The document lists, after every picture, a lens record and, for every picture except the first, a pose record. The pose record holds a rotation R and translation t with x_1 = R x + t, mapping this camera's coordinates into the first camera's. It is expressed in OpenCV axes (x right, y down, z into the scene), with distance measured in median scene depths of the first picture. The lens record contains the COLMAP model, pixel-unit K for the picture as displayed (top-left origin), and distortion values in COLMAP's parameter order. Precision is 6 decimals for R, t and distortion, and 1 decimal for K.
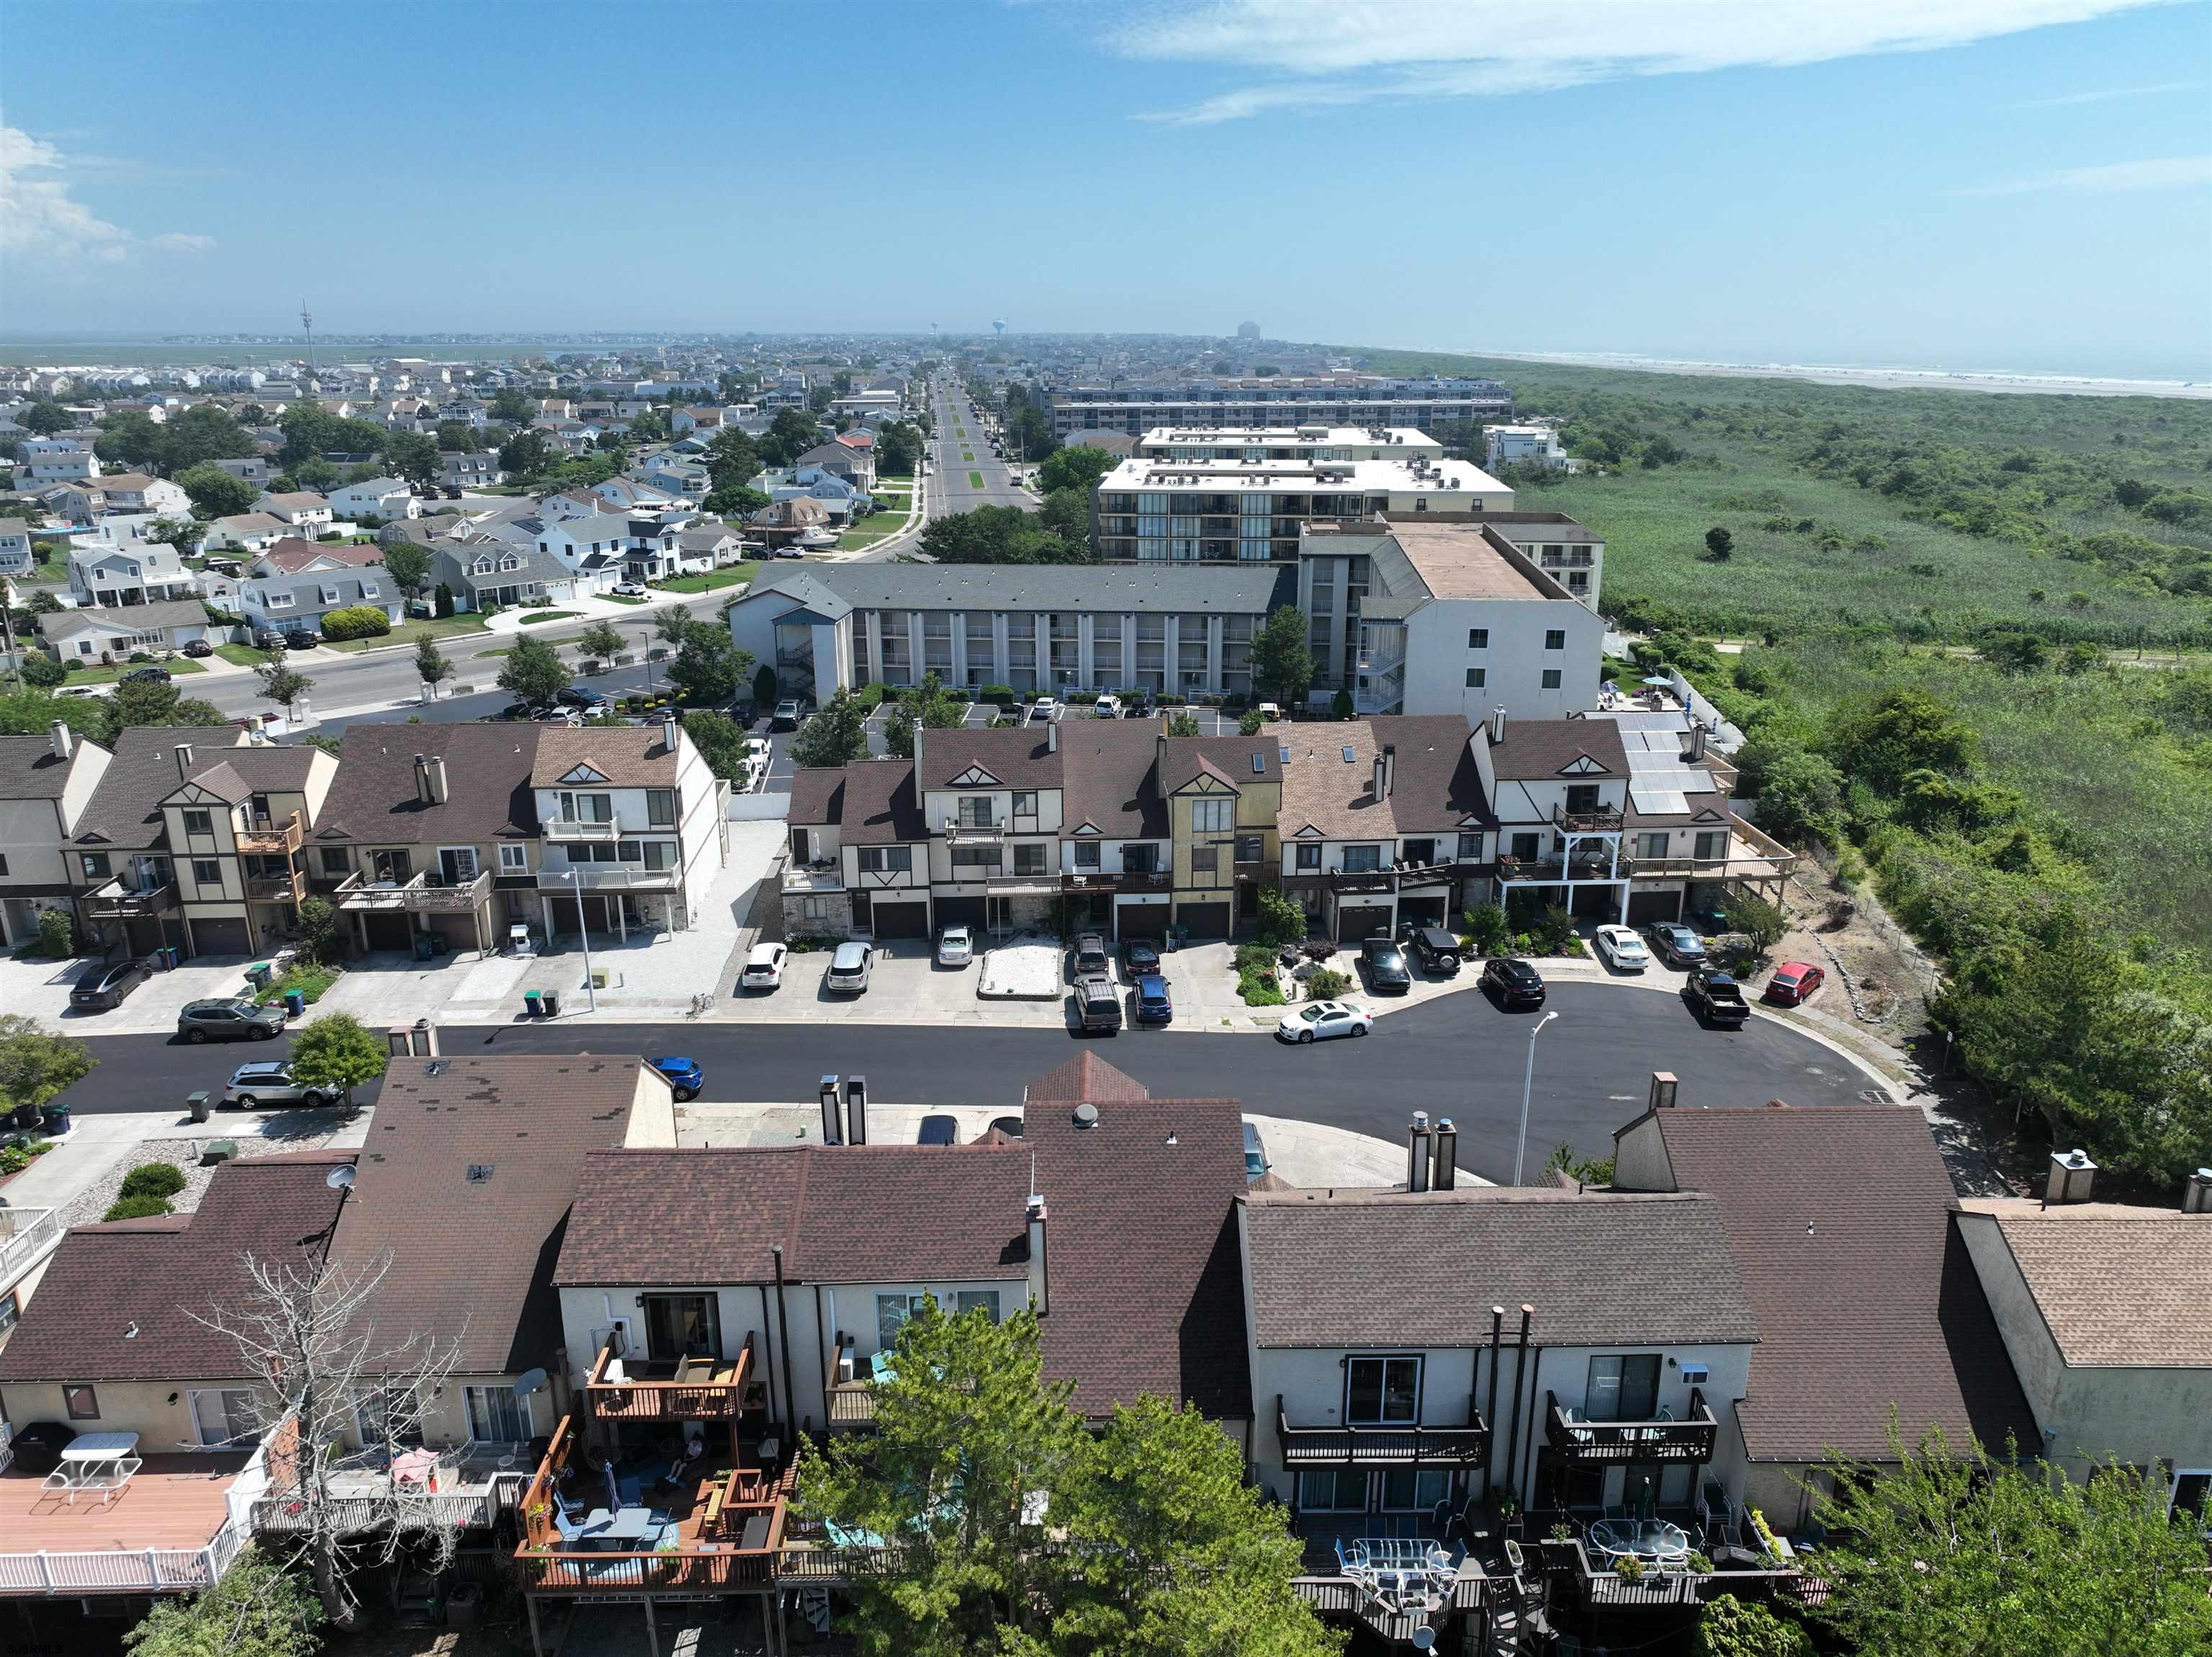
lens RADIAL K [[1544.4, 0, 1117.0], [0, 1544.4, 829.6], [0, 0, 1]] dist [0.005299, 0.000062]
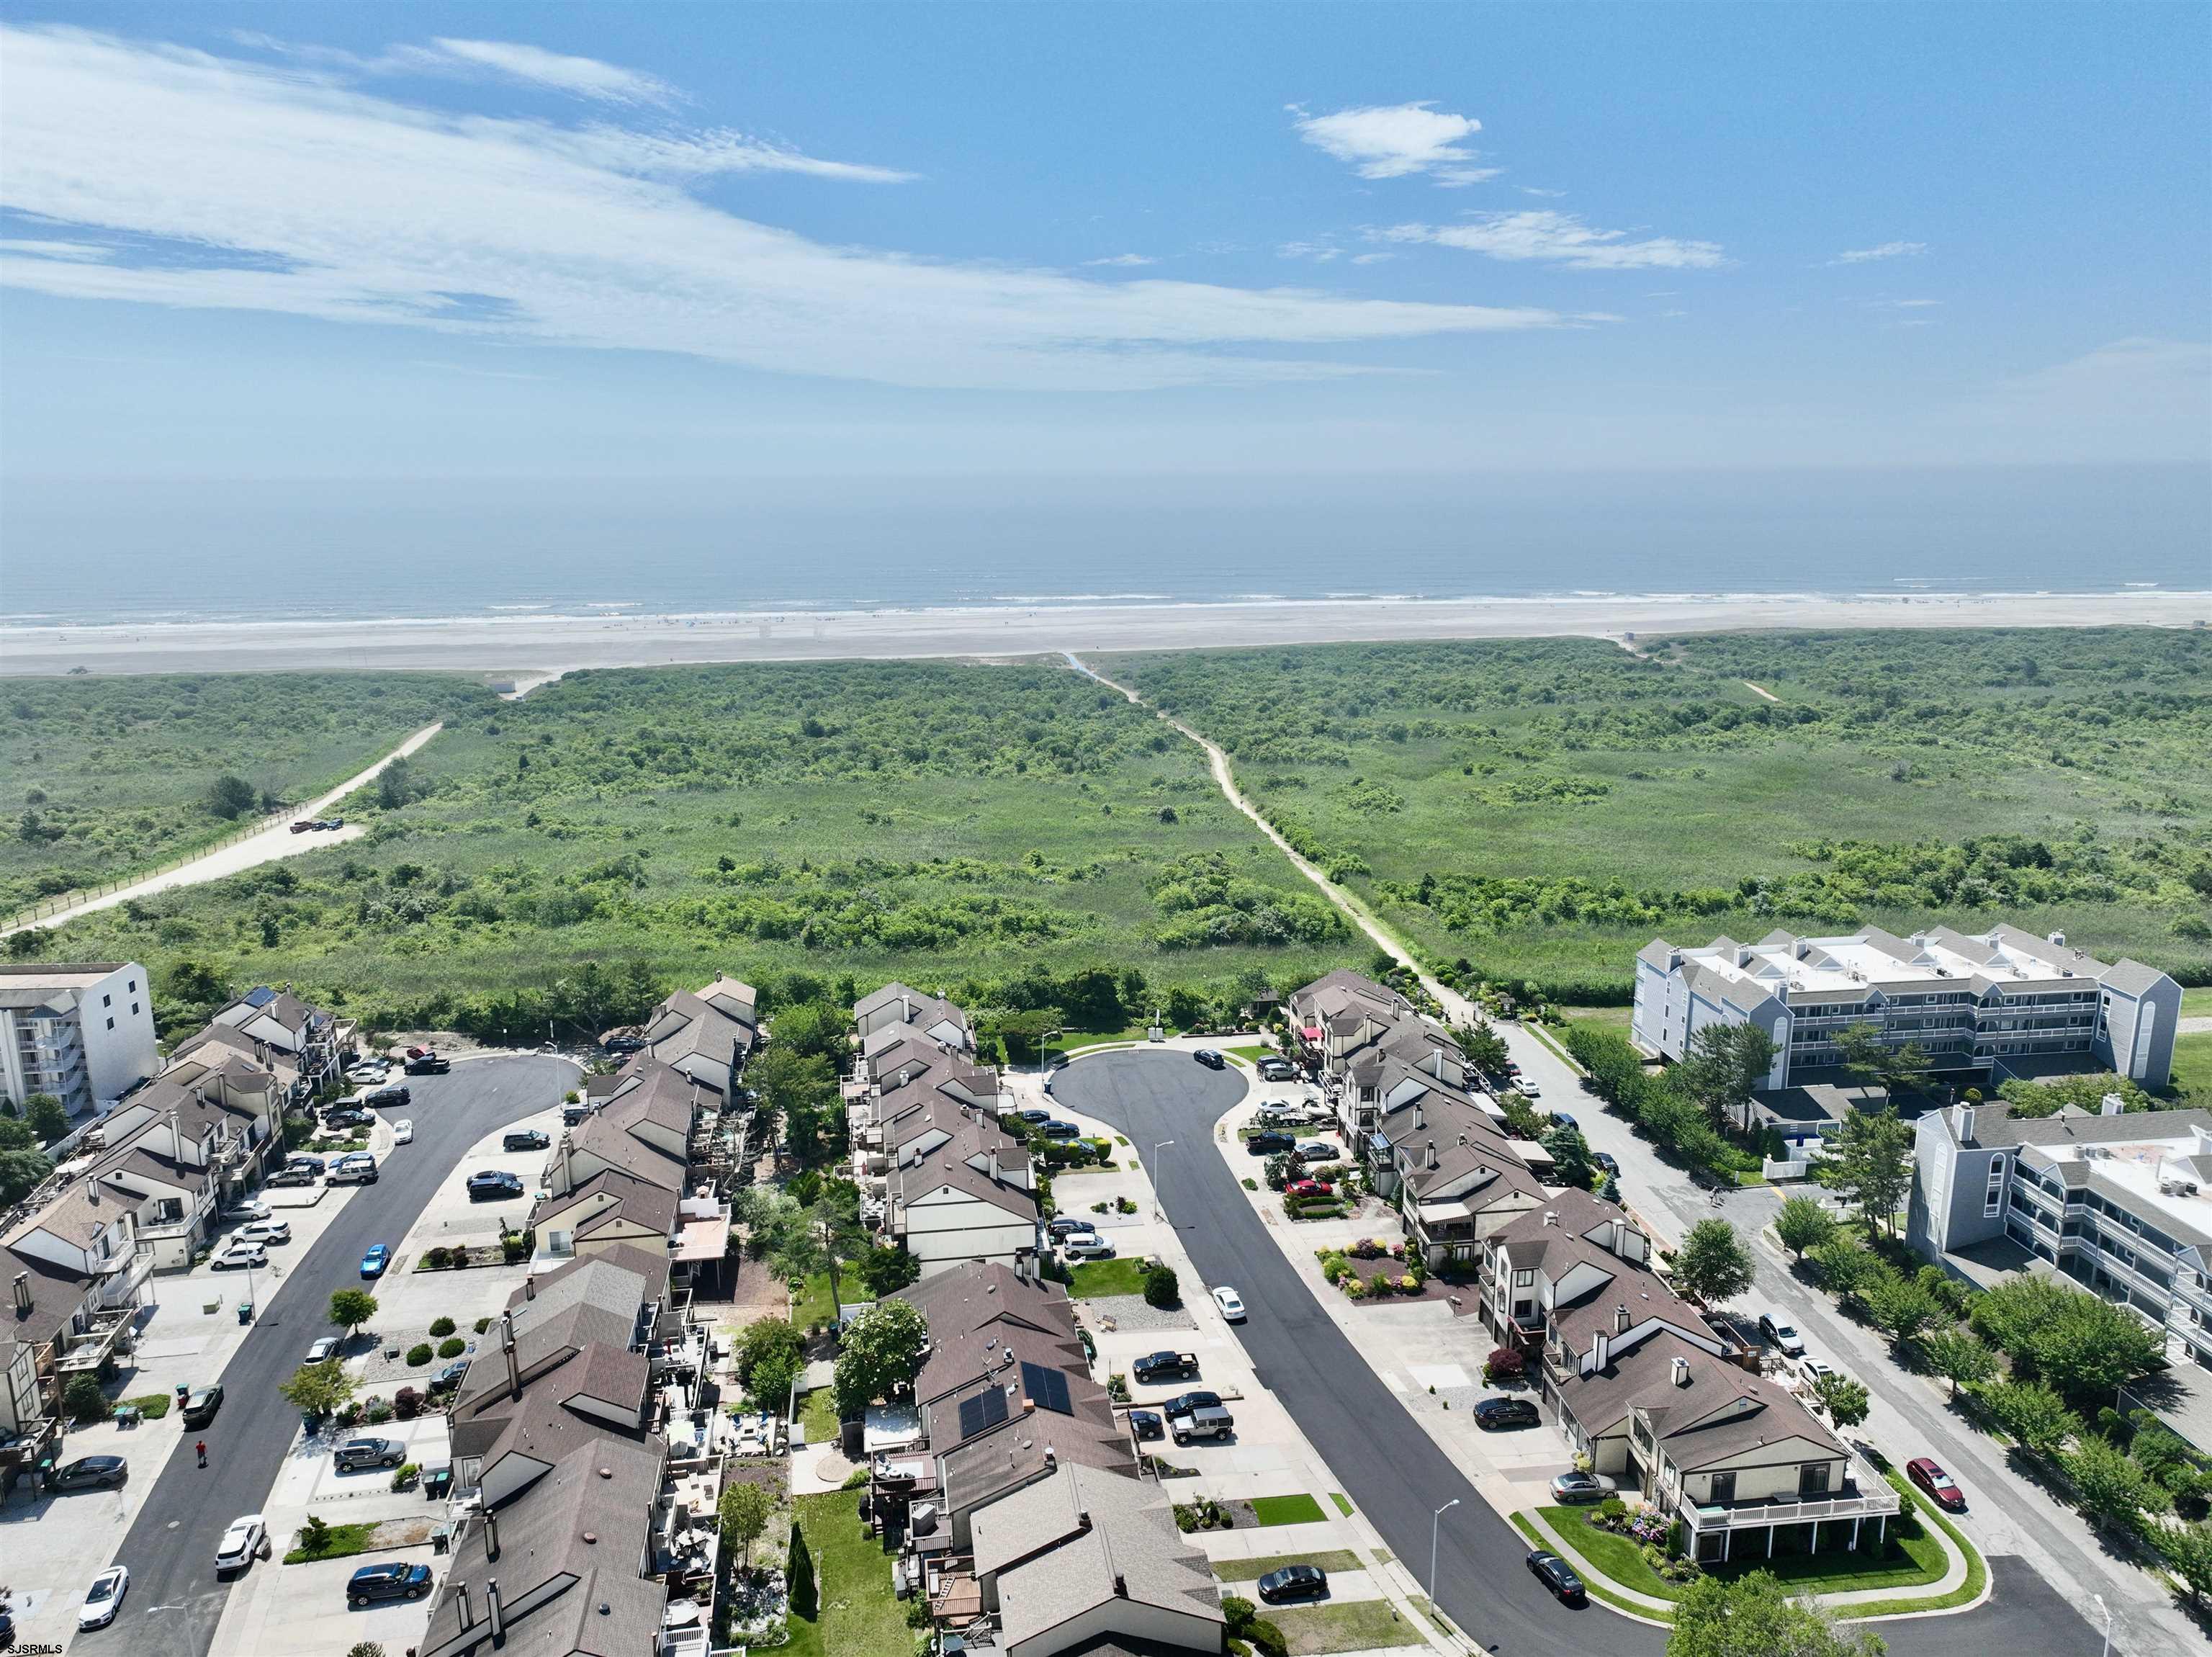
lens RADIAL K [[1544.4, 0, 1117.0], [0, 1544.4, 829.6], [0, 0, 1]] dist [0.005299, 0.000062]
pose [[-0.148397, -0.214849, 0.965307, -1.831658], [0.308575, 0.917320, 0.251606, -0.458257], [-0.939553, 0.335207, -0.069830, 0.025475]]
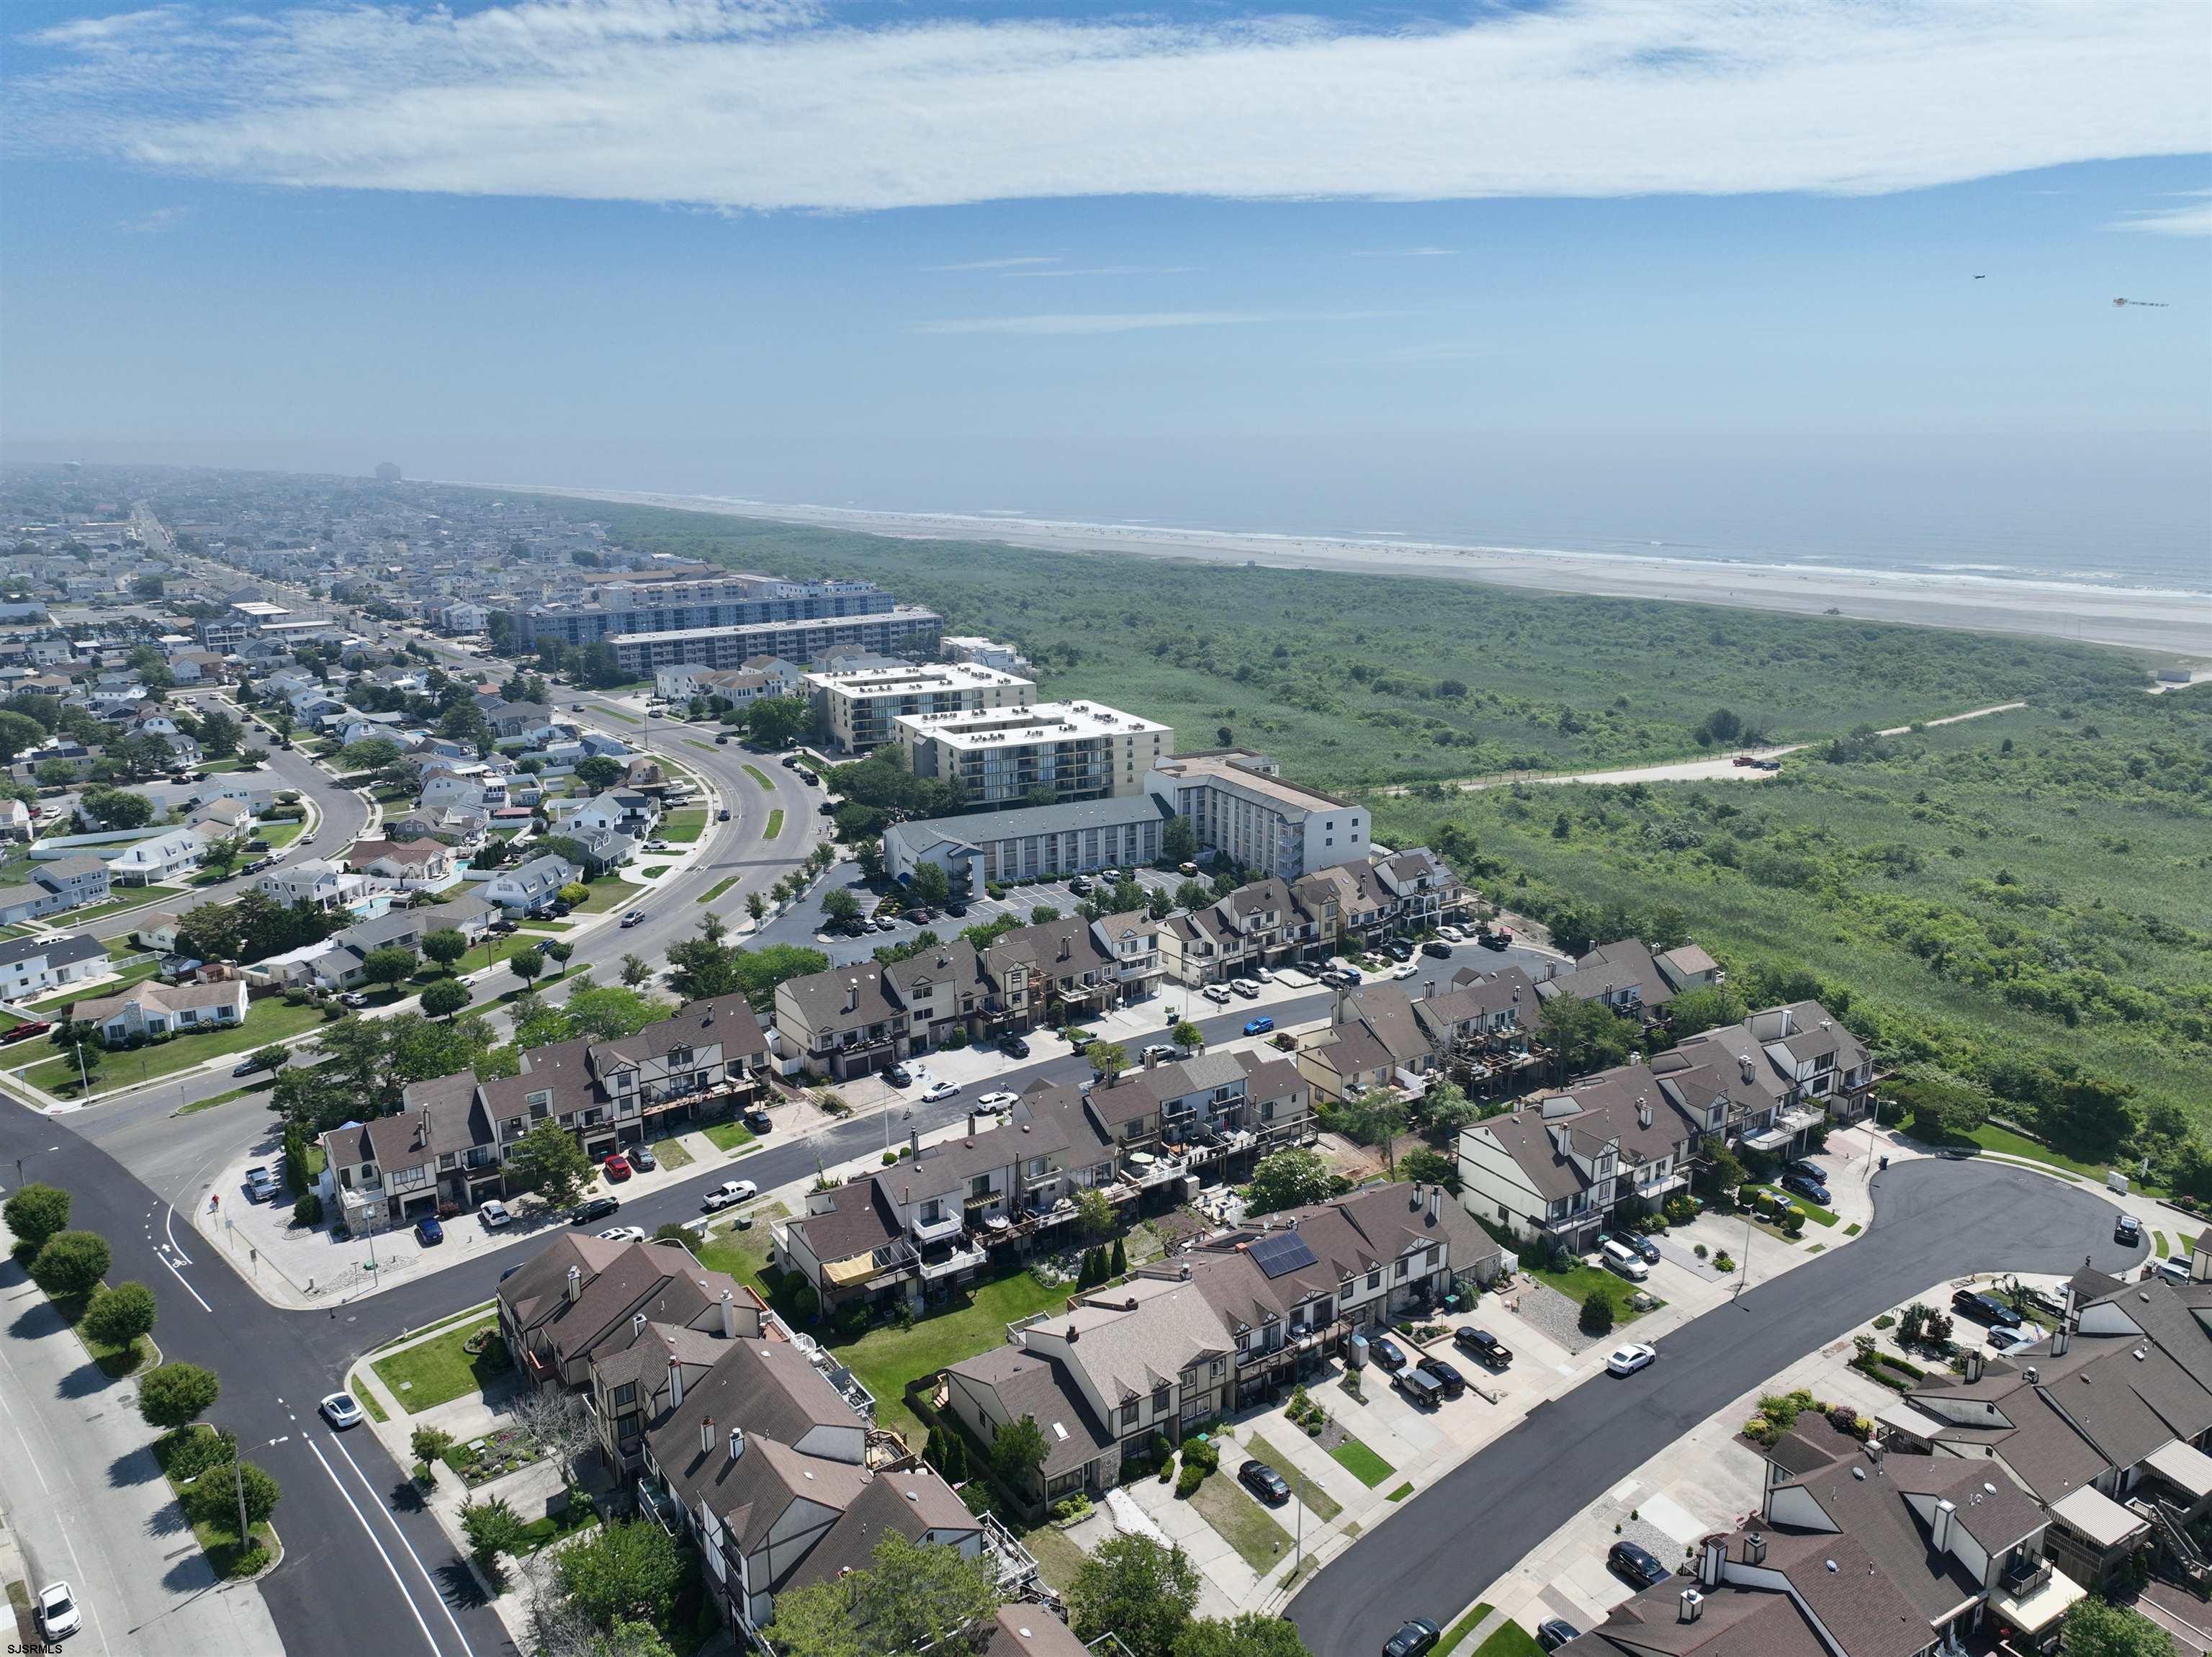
lens RADIAL K [[1528.3, 0, 1111.4], [0, 1528.3, 887.9], [0, 0, 1]] dist [0.007813, 0.003297]
pose [[0.850156, -0.149469, 0.504870, -1.543449], [0.164898, 0.986207, 0.014298, -0.142839], [-0.500043, 0.071097, 0.863077, -1.070913]]
